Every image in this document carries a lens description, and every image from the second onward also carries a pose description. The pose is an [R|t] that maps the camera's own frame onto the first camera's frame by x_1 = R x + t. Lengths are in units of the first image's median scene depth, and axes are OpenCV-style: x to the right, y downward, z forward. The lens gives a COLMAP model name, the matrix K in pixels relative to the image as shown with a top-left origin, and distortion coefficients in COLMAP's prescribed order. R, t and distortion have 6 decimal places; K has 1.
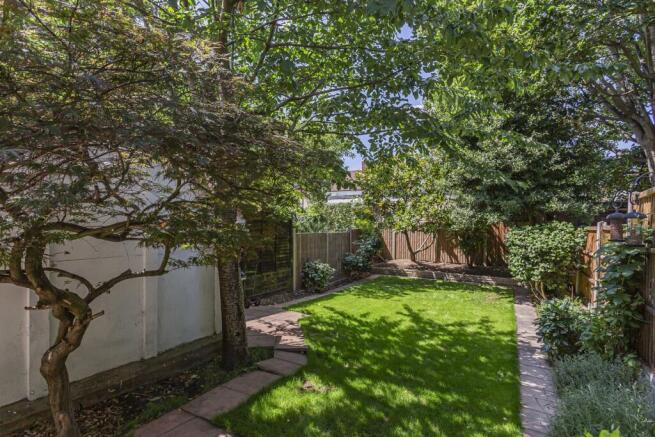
lens RADIAL K [[323.5, 0, 326.2], [0, 323.5, 220.7], [0, 0, 1]] dist [-0.001918, -0.000482]
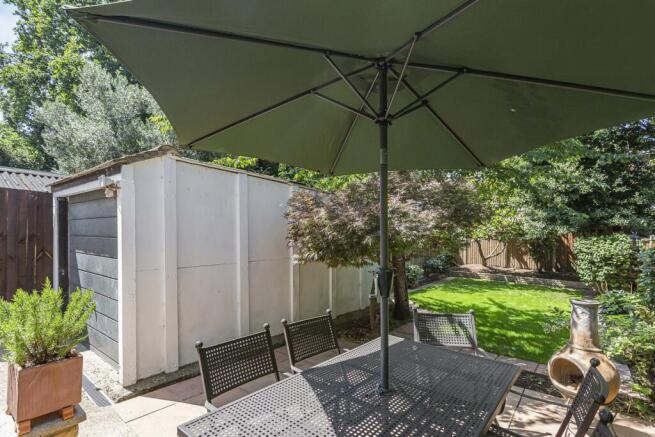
lens RADIAL K [[323.5, 0, 326.2], [0, 323.5, 220.7], [0, 0, 1]] dist [-0.001918, -0.000482]
pose [[0.989234, 0.000734, -0.146343, -0.182650], [-0.003481, 0.999823, -0.018511, -0.017124], [0.146303, 0.018821, 0.989061, -0.327660]]
